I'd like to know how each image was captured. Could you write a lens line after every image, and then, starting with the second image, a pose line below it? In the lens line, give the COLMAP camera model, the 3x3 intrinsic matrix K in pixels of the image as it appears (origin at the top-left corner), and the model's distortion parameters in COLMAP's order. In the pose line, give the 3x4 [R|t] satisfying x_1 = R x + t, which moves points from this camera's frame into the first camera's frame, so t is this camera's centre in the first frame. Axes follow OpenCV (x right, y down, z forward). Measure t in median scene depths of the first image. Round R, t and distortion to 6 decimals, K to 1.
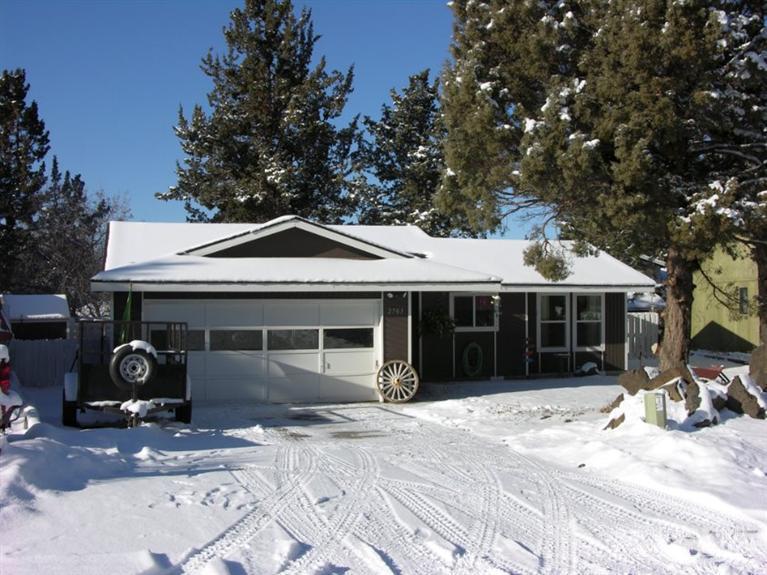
lens RADIAL K [[777.7, 0, 383.5], [0, 777.7, 287.5], [0, 0, 1]] dist [-0.120286, 0.154106]
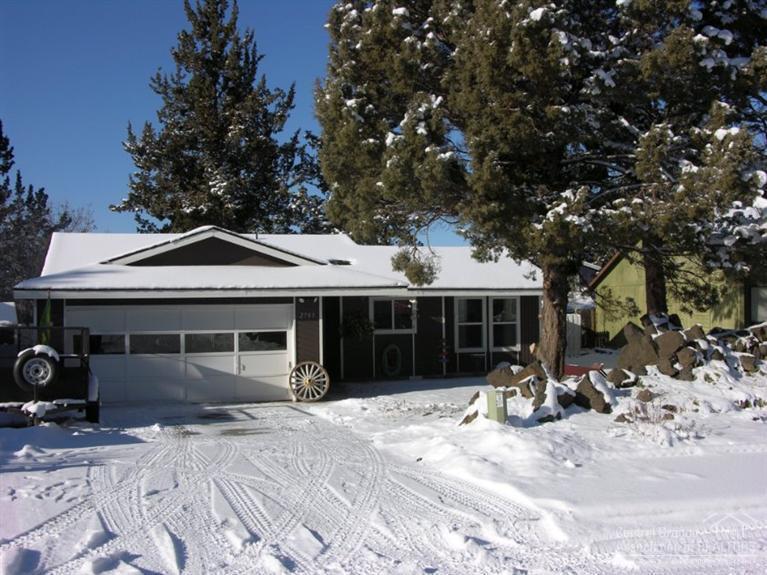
lens RADIAL K [[738.3, 0, 383.5], [0, 738.3, 287.5], [0, 0, 1]] dist [-0.120675, 0.118398]
pose [[0.999658, -0.008951, 0.024563, 0.102005], [0.009119, 0.999936, -0.006759, 0.000468], [-0.024501, 0.006981, 0.999675, -0.006943]]
